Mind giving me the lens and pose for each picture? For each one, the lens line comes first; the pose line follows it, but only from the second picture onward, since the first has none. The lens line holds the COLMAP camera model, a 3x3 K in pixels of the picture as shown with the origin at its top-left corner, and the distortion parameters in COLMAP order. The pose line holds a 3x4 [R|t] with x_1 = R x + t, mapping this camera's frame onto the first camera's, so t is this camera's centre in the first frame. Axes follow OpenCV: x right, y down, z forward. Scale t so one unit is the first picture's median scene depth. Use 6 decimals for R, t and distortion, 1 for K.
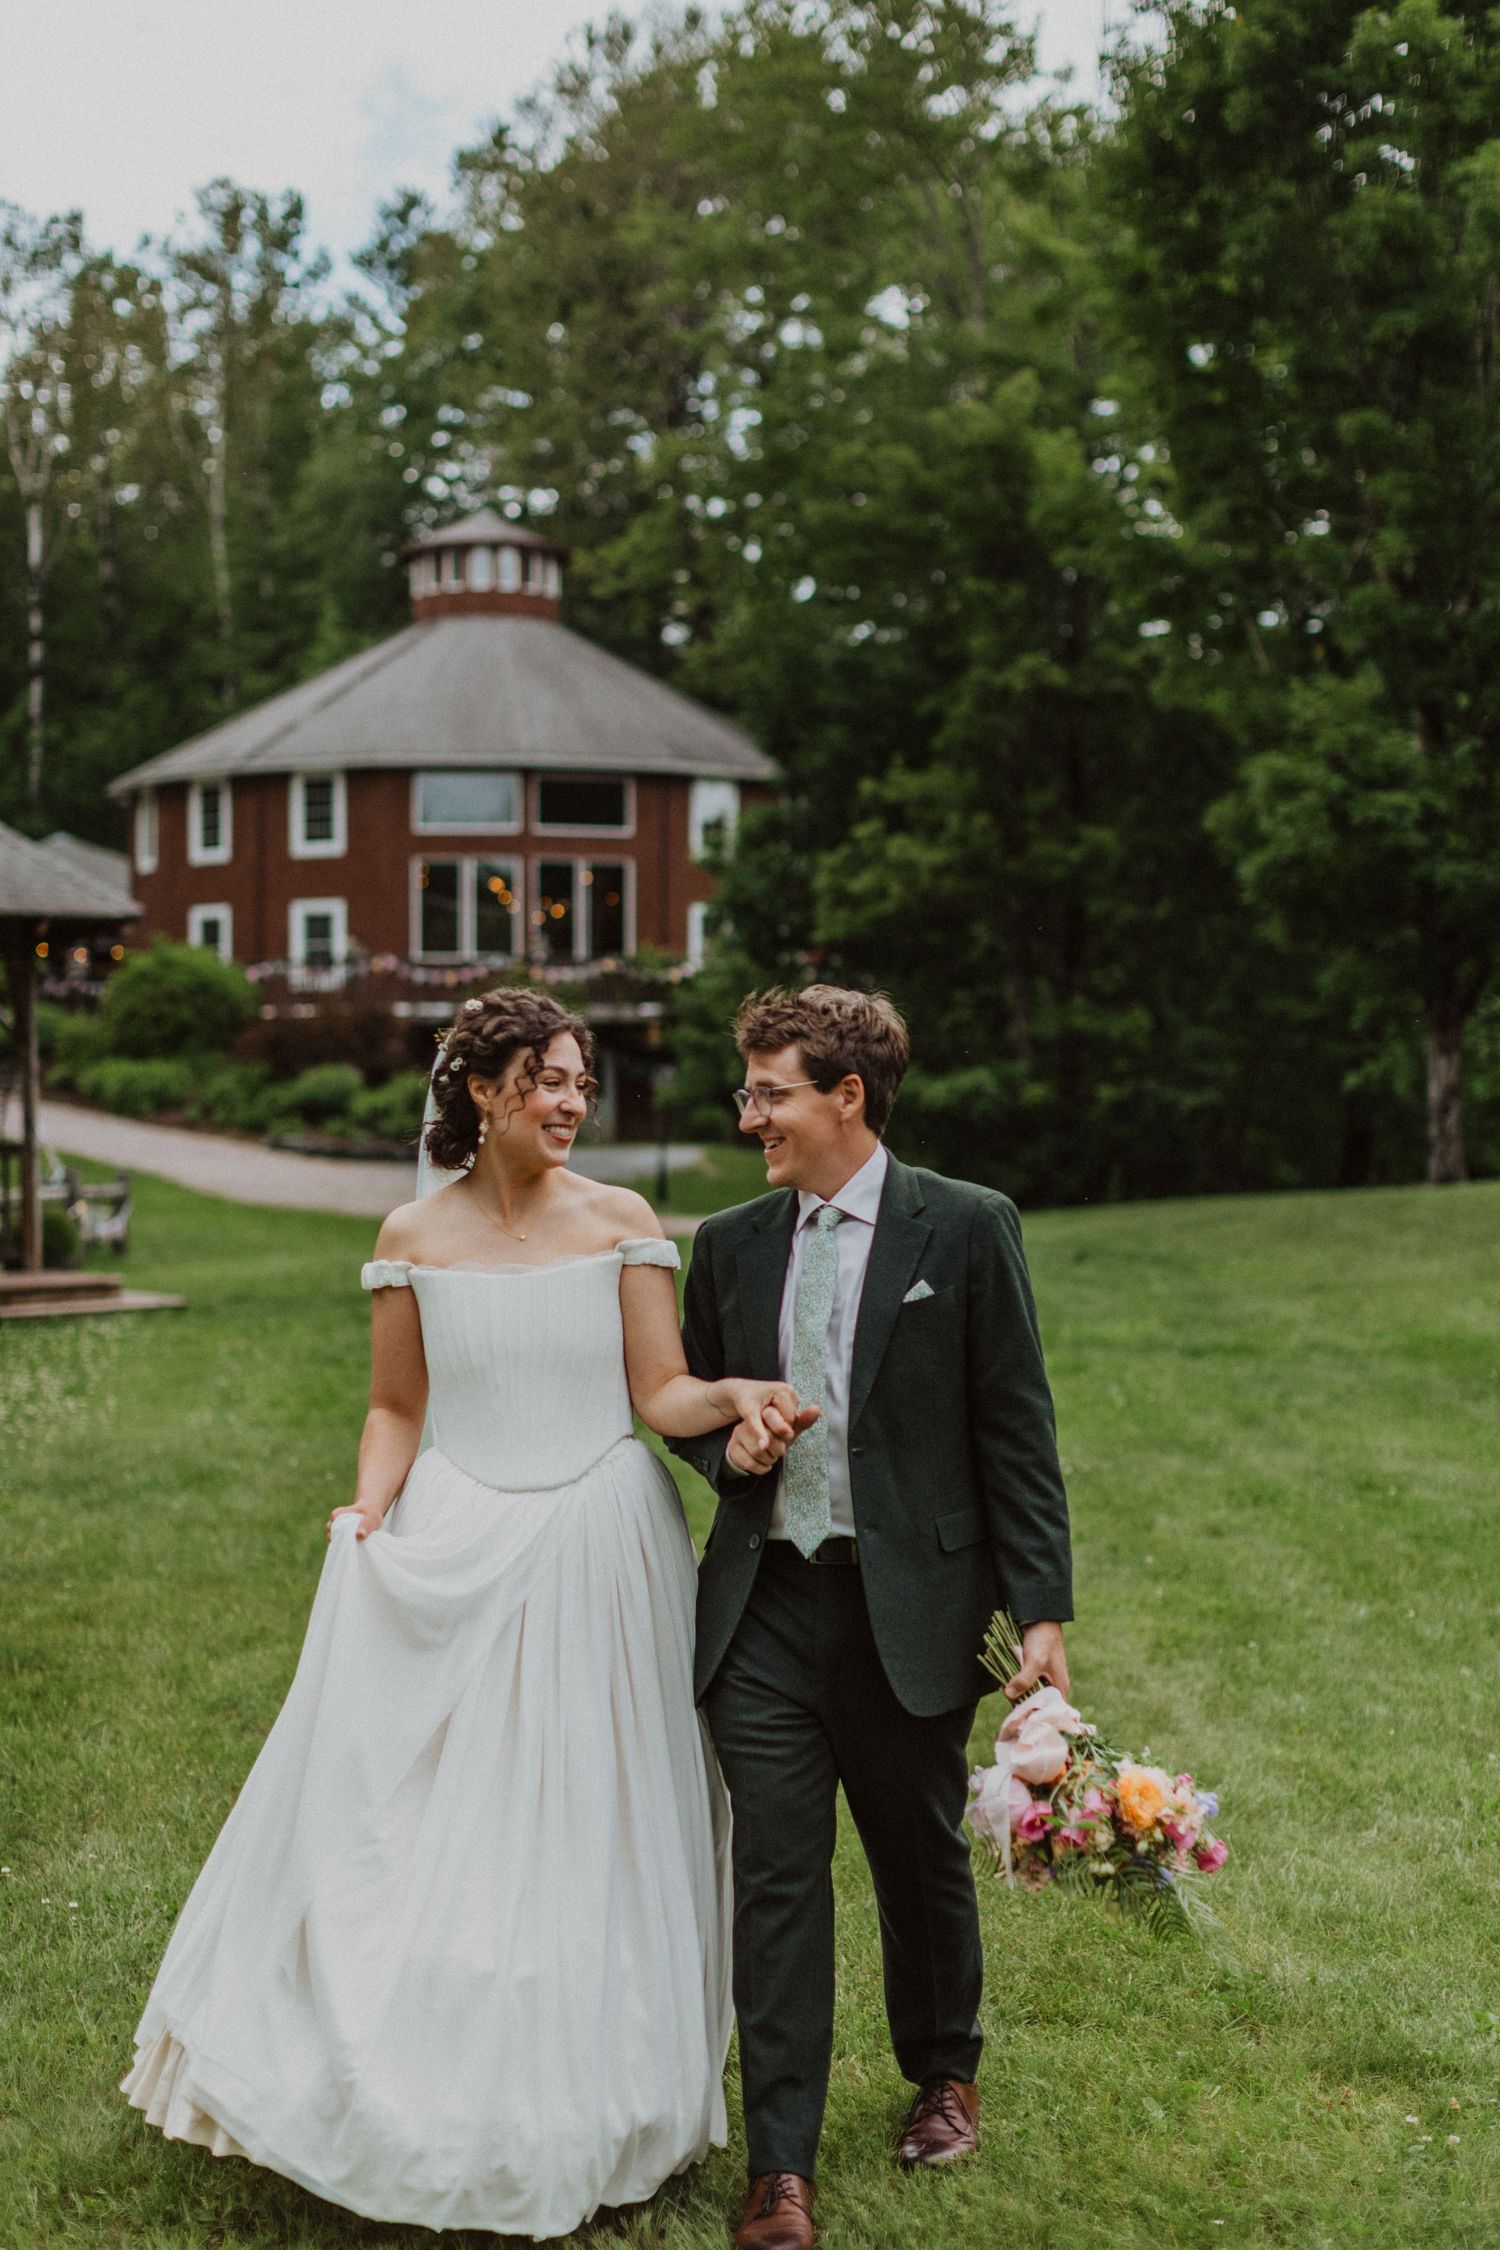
lens RADIAL K [[3317.7, 0, 743.5], [0, 3317.7, 1109.2], [0, 0, 1]] dist [0.033434, 0.000000]
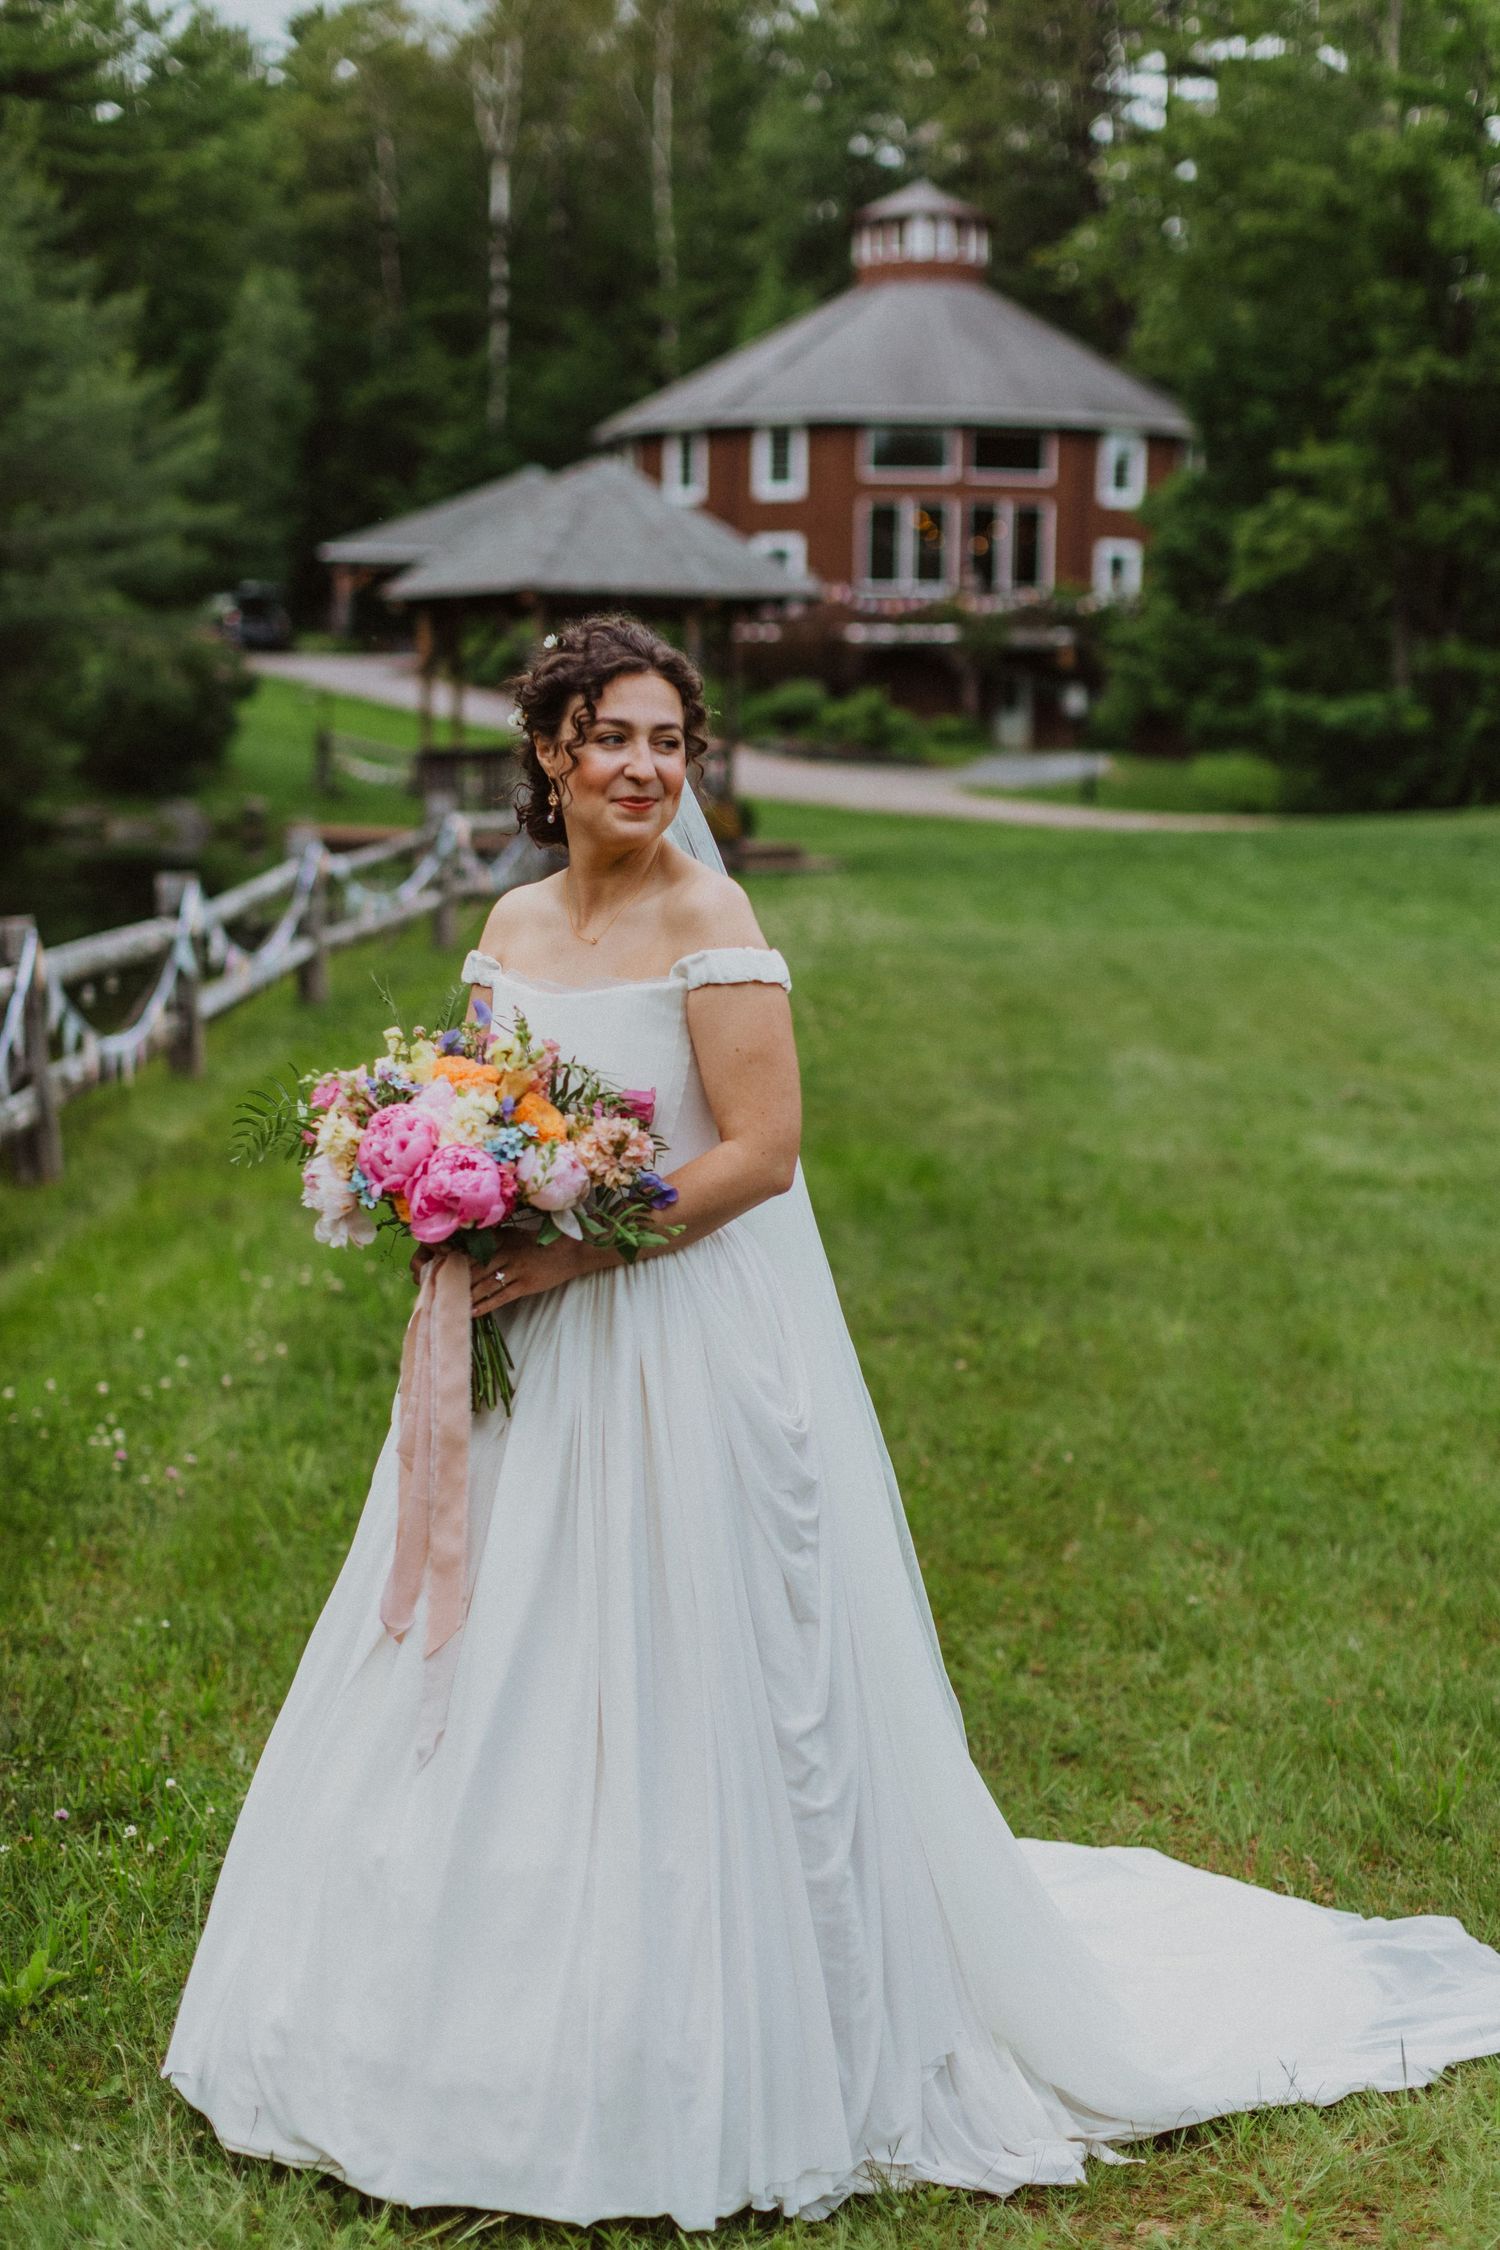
lens RADIAL K [[3317.7, 0, 754.3], [0, 3317.7, 1147.5], [0, 0, 1]] dist [0.033434, 0.000000]
pose [[0.996403, 0.025048, -0.080952, -0.037848], [-0.013891, 0.990674, 0.135547, -0.008287], [0.083592, -0.133935, 0.987458, -0.181112]]
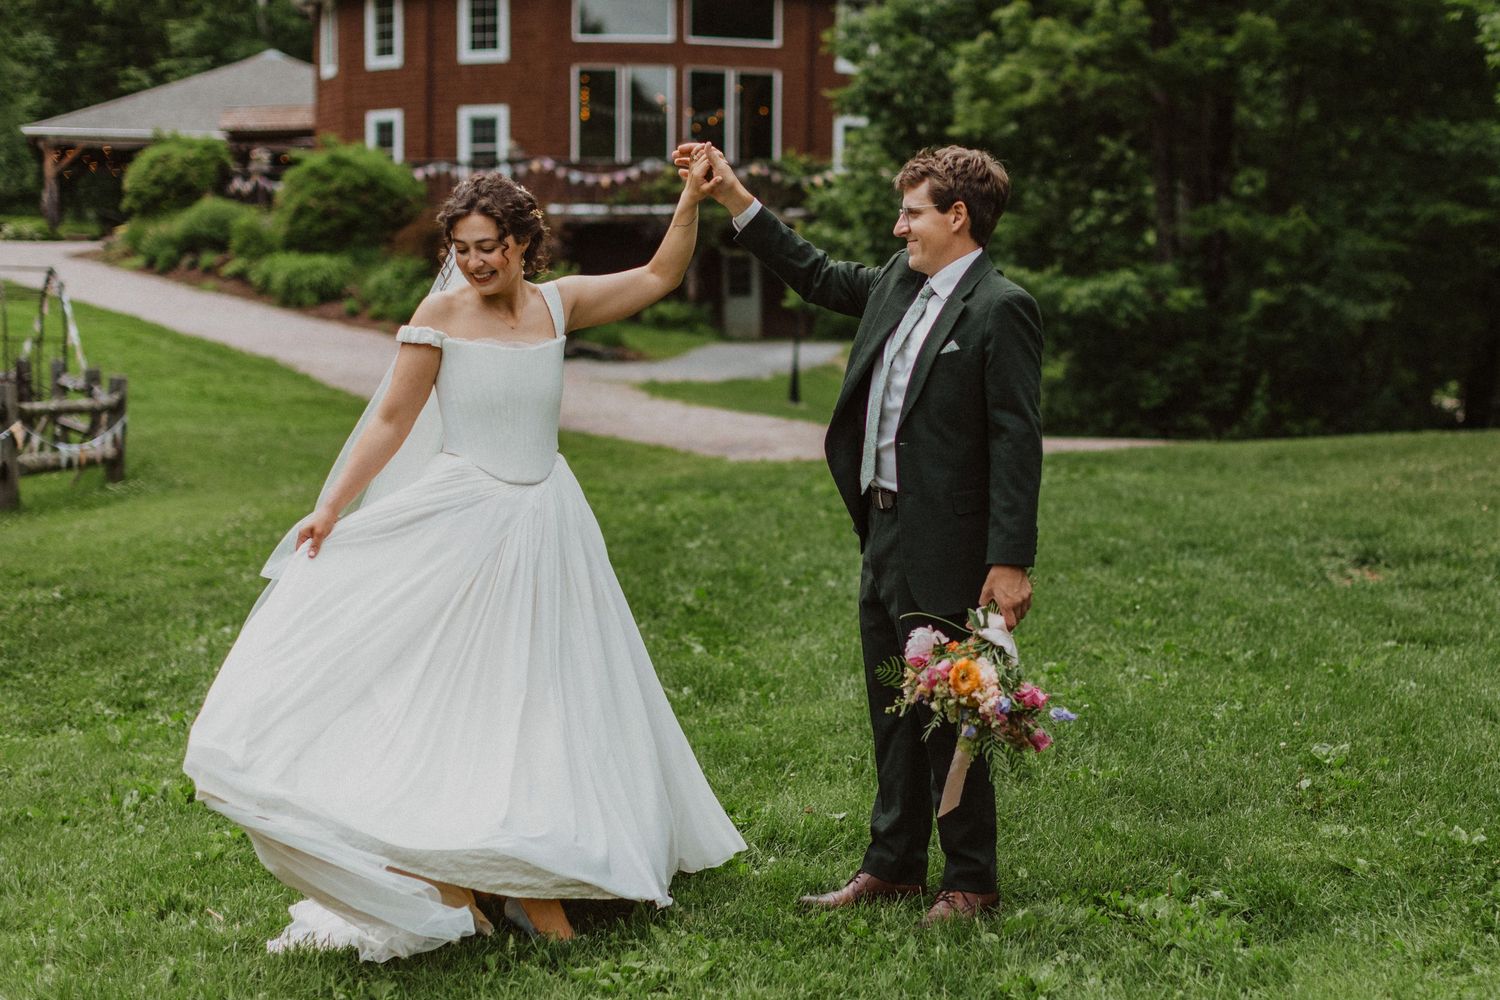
lens RADIAL K [[2370.3, 0, 752.8], [0, 2370.3, 506.7], [0, 0, 1]] dist [0.058376, 0.000000]
pose [[0.998206, 0.018984, -0.056780, 0.003950], [-0.014002, 0.996119, 0.086893, -0.002009], [0.058210, -0.085942, 0.994598, 0.237850]]
